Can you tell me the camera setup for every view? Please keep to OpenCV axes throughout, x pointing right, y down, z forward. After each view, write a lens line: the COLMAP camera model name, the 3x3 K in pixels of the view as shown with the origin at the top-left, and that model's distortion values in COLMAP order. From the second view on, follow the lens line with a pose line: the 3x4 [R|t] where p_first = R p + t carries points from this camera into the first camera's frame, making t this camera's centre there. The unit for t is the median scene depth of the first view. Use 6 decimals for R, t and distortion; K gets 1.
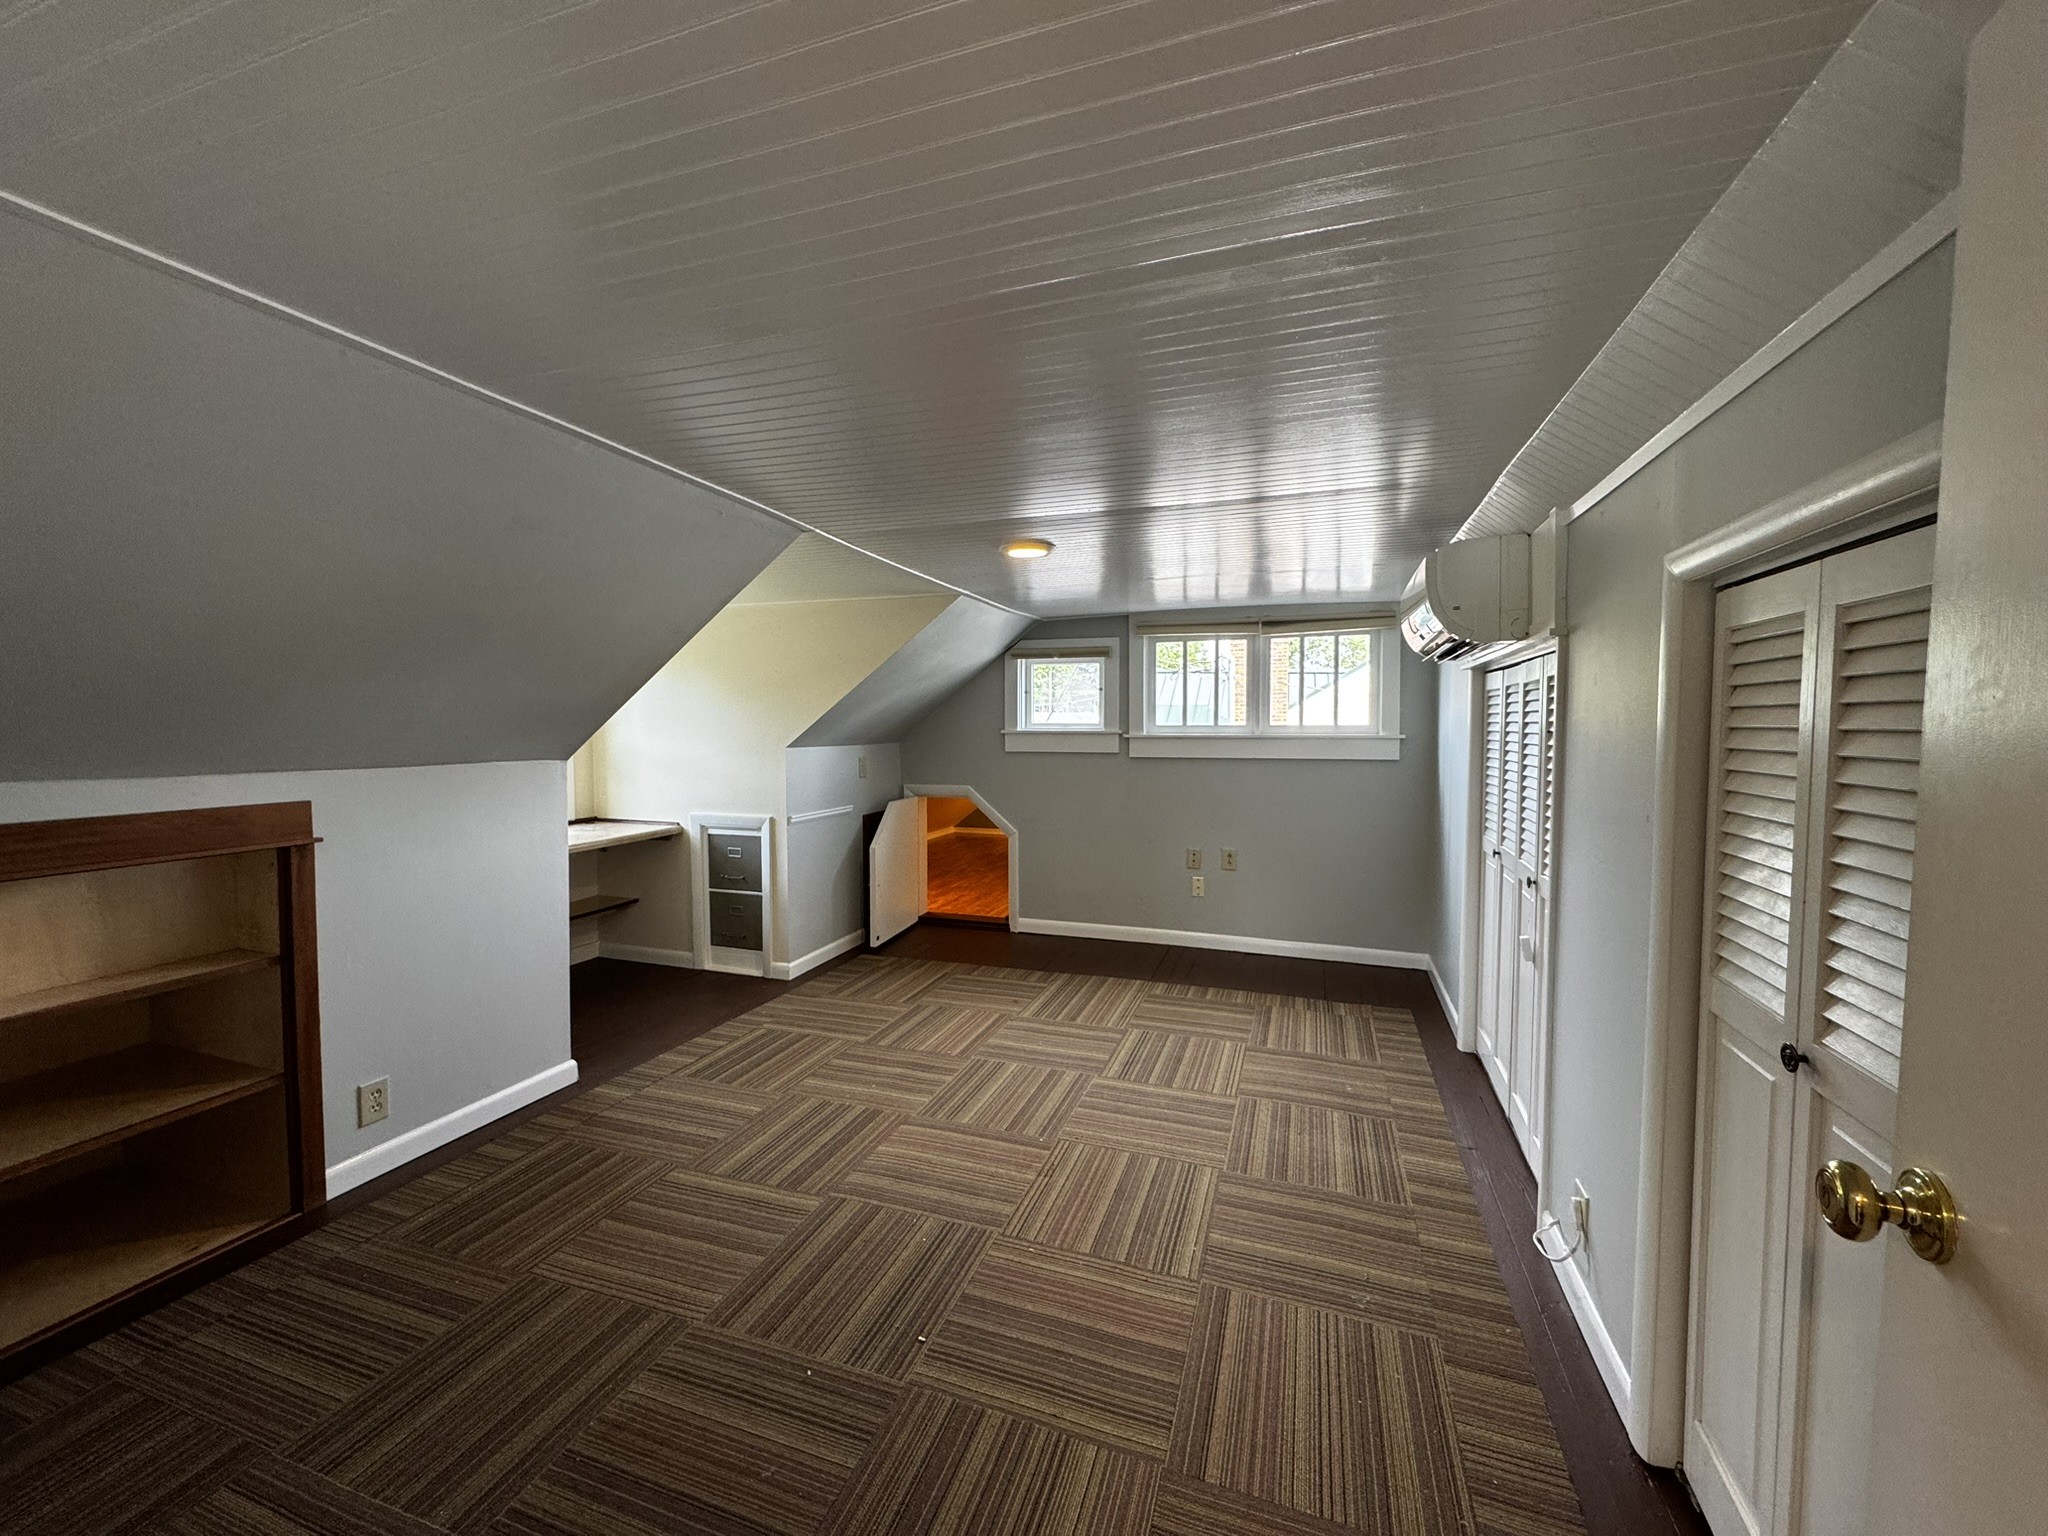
lens RADIAL K [[813.9, 0, 1028.2], [0, 813.9, 766.6], [0, 0, 1]] dist [-0.002775, 0.000572]
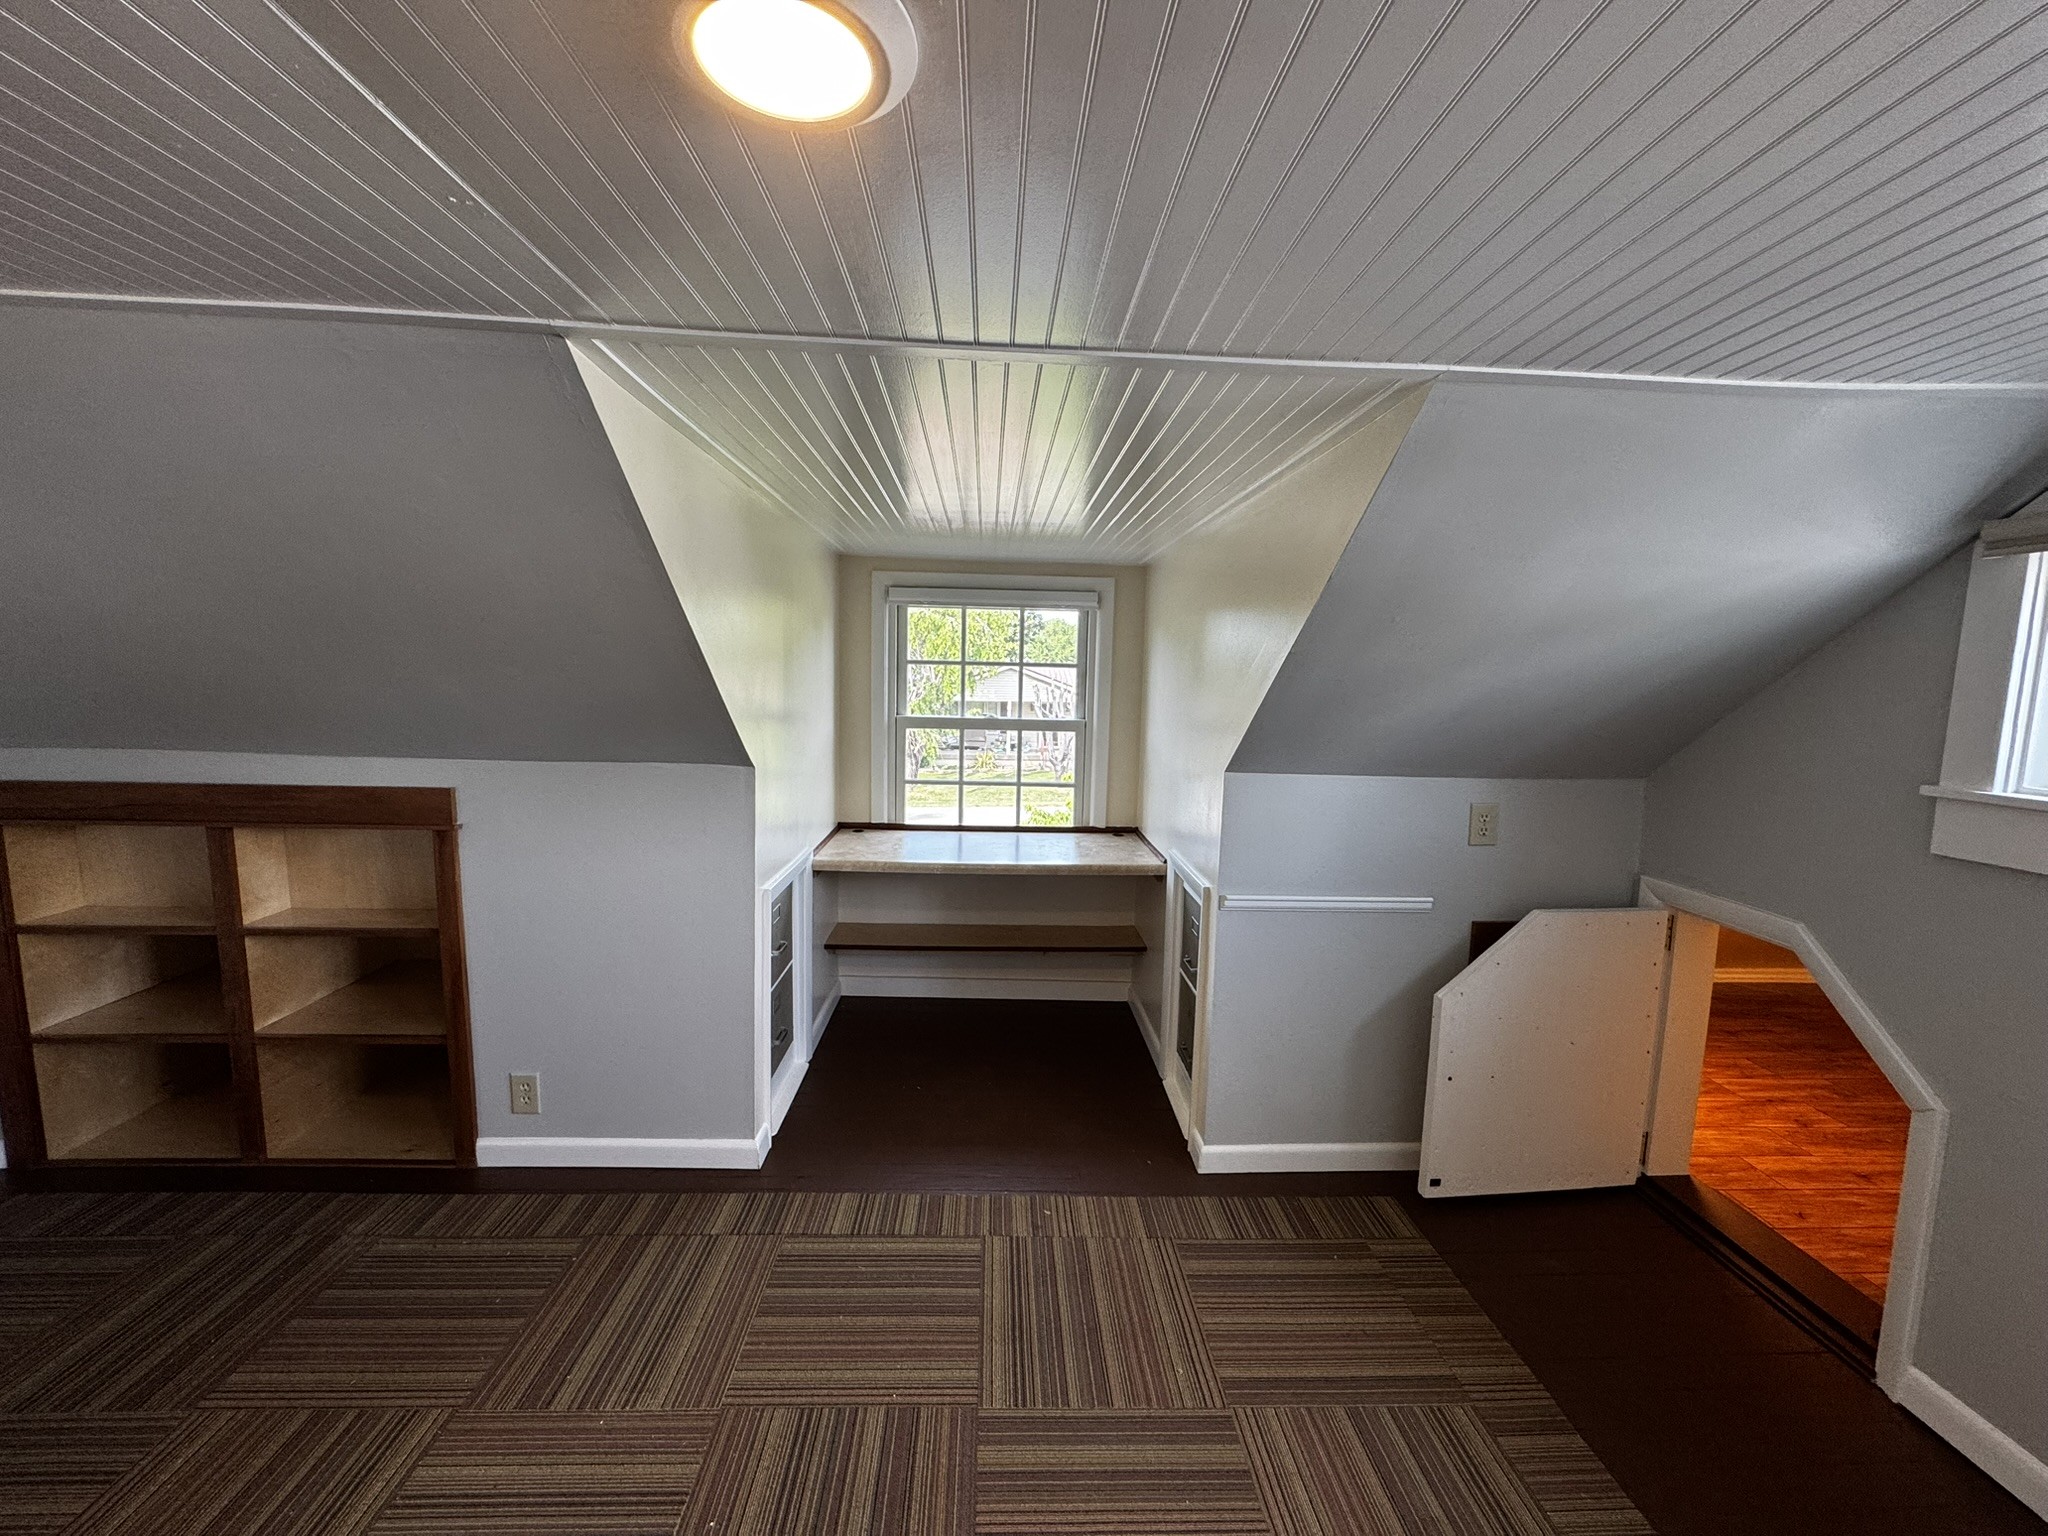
lens RADIAL K [[813.9, 0, 1025.7], [0, 813.9, 765.3], [0, 0, 1]] dist [-0.002775, 0.000572]
pose [[0.366963, 0.108934, -0.923835, 0.199996], [-0.074922, 0.993354, 0.087371, -0.080913], [0.927213, 0.037154, 0.372686, 0.812635]]
